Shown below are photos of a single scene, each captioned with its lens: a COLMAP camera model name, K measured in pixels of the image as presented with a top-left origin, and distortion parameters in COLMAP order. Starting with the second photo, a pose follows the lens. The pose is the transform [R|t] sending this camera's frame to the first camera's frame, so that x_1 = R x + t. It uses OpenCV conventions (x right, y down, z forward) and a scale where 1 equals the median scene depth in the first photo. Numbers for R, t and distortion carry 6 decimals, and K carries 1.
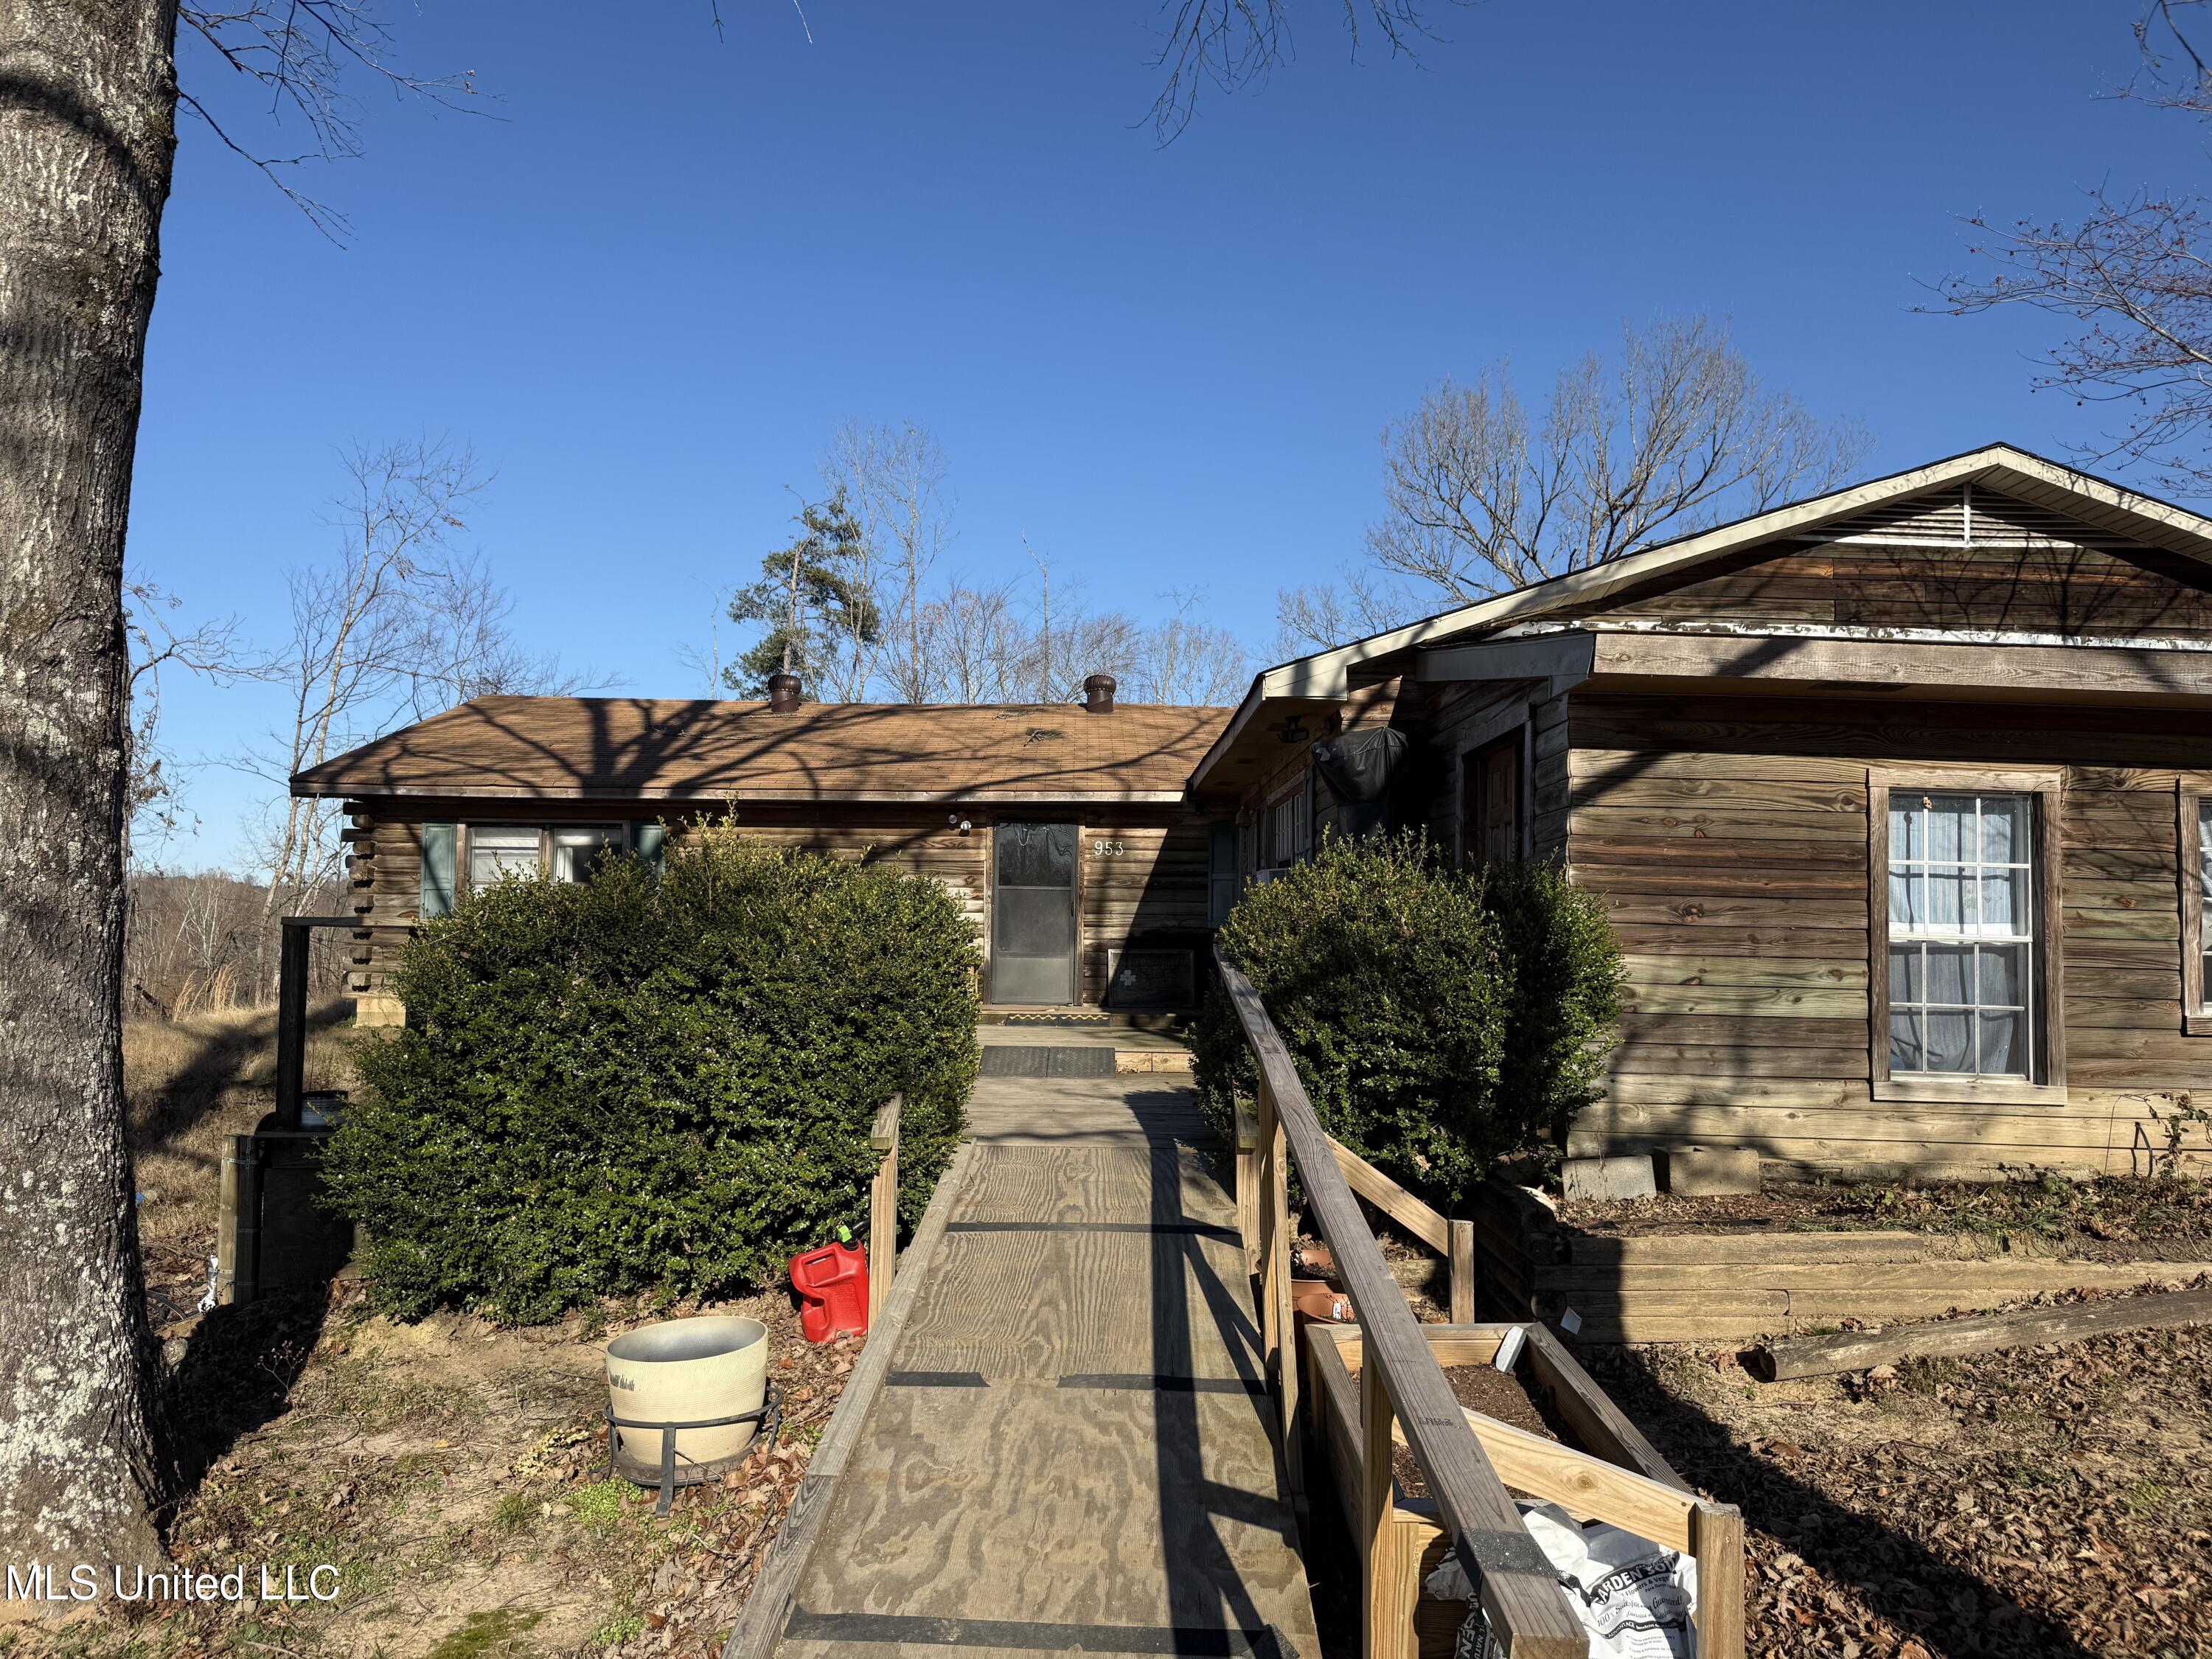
lens RADIAL K [[1546.1, 0, 1117.5], [0, 1546.1, 834.5], [0, 0, 1]] dist [0.054506, -0.063326]
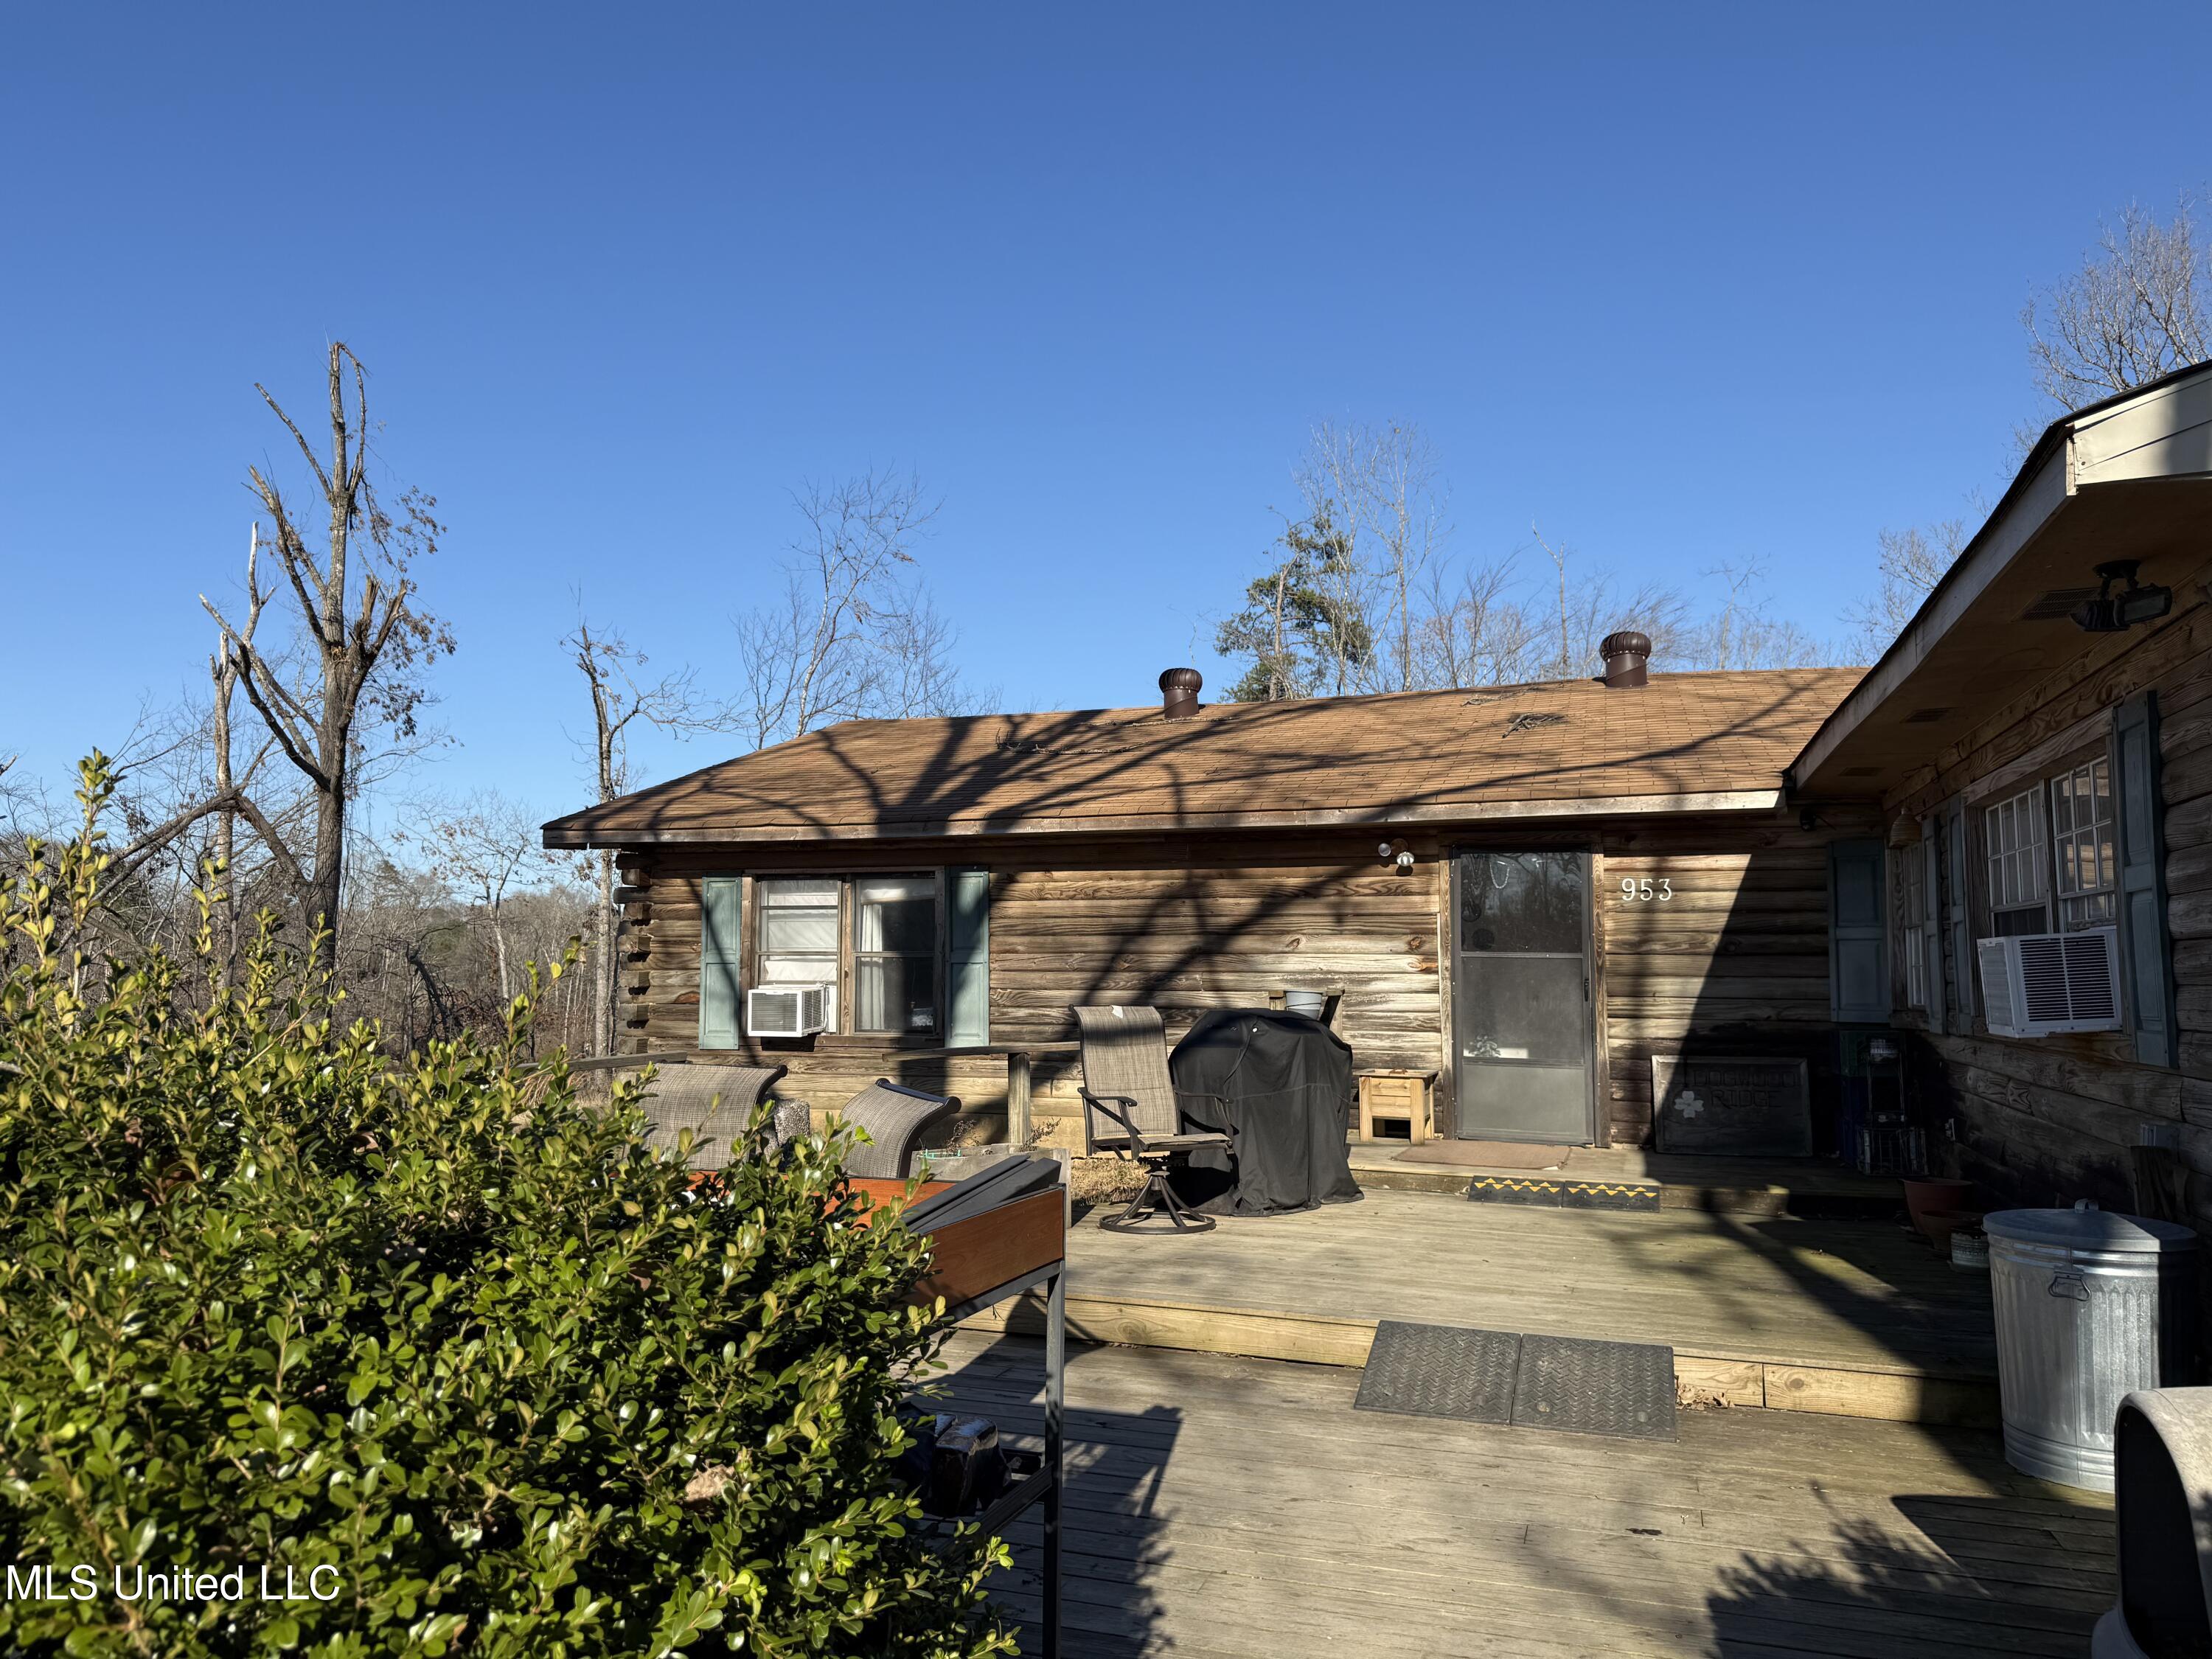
lens RADIAL K [[1546.1, 0, 1083.1], [0, 1546.1, 845.3], [0, 0, 1]] dist [0.054506, -0.063326]
pose [[0.938378, -0.032467, -0.344083, -0.002966], [0.026509, 0.999406, -0.022007, -0.001152], [0.344593, 0.011529, 0.938681, 0.340399]]
